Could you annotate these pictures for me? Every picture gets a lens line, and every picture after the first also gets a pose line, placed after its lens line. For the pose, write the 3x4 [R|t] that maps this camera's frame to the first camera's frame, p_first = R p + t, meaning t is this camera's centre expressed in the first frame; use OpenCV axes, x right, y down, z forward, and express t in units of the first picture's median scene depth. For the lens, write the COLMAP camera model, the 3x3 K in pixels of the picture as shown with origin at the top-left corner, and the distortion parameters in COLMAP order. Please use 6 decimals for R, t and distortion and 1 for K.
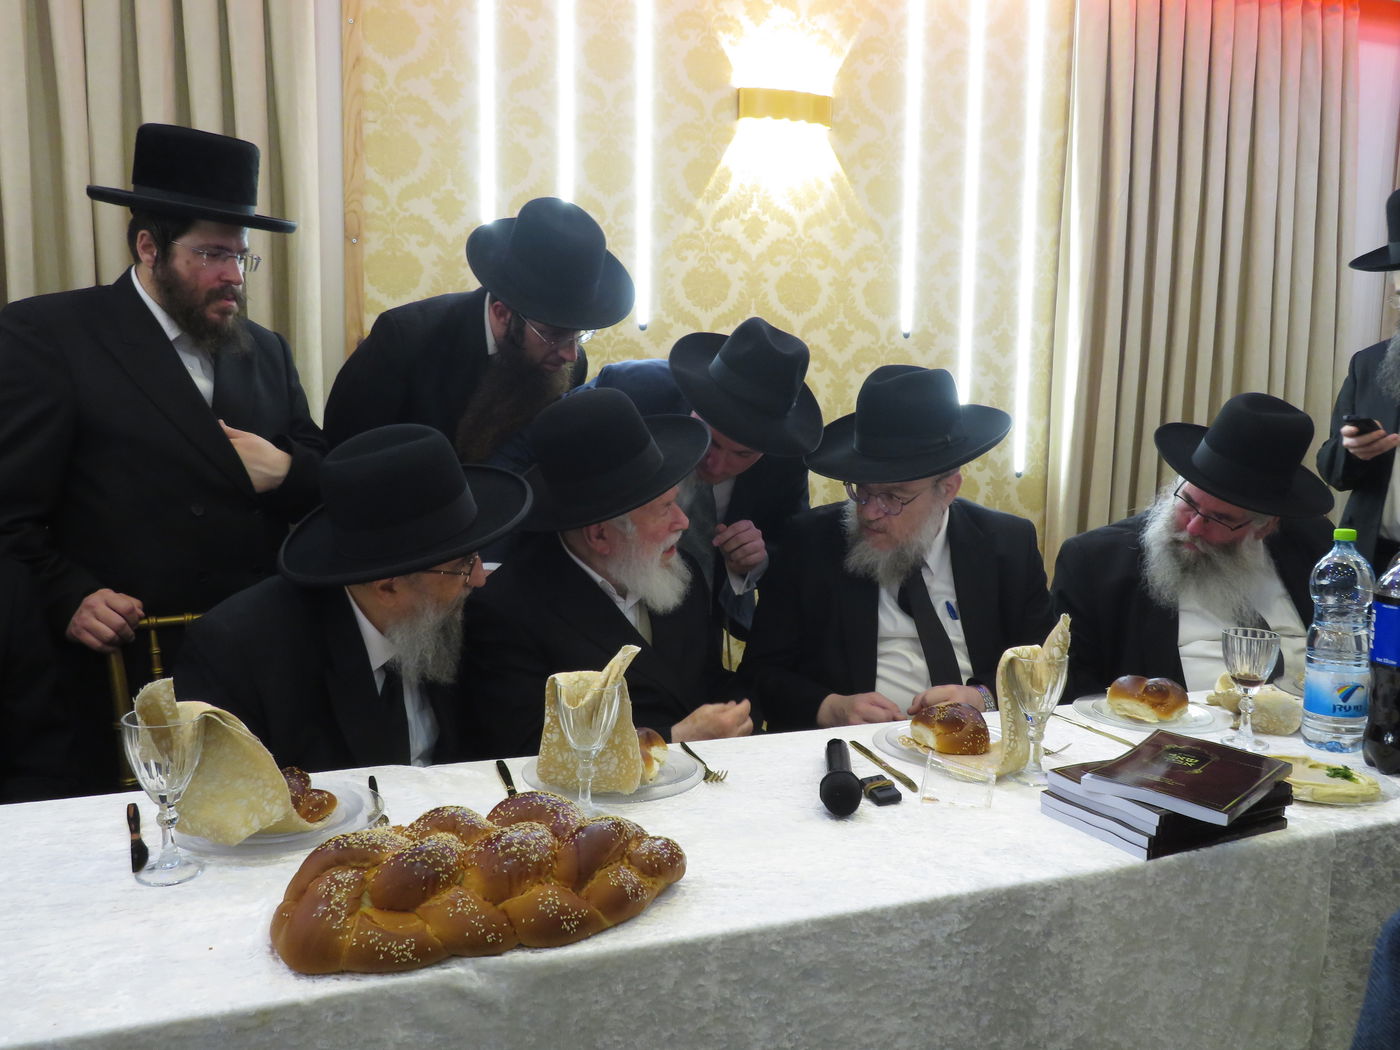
lens RADIAL K [[1166.7, 0, 706.9], [0, 1166.7, 518.3], [0, 0, 1]] dist [0.000471, 0.027149]
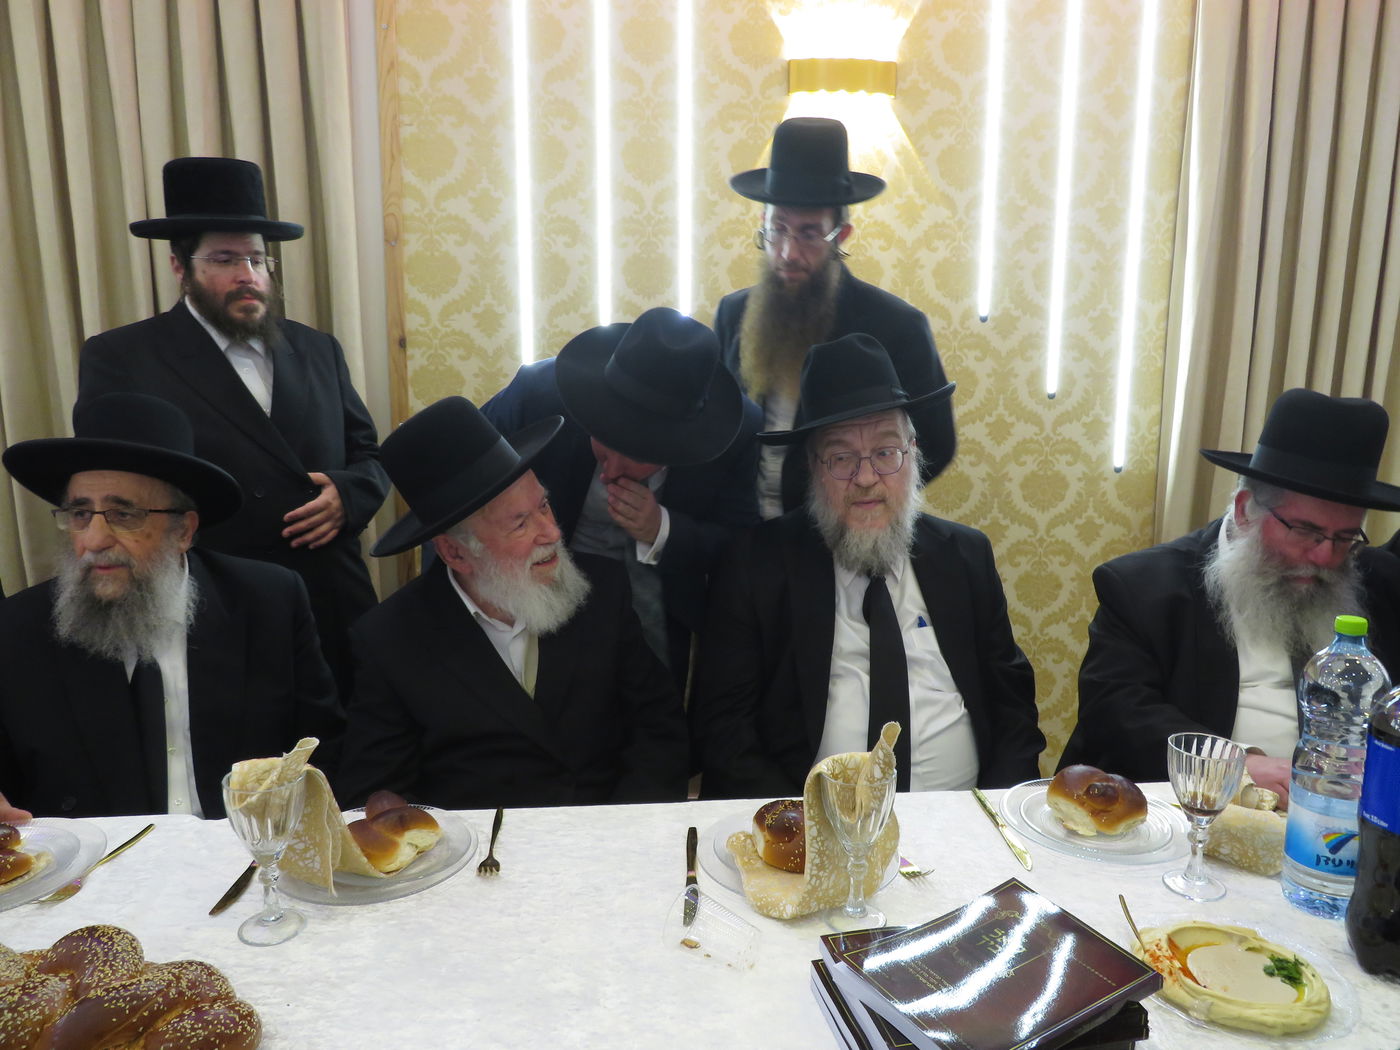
lens RADIAL K [[1013.4, 0, 708.0], [0, 1013.4, 516.8], [0, 0, 1]] dist [0.000150, 0.008931]
pose [[0.964689, 0.032098, -0.261427, 0.192028], [-0.017193, 0.998104, 0.059105, -0.048365], [0.262828, -0.052523, 0.963412, 0.175902]]
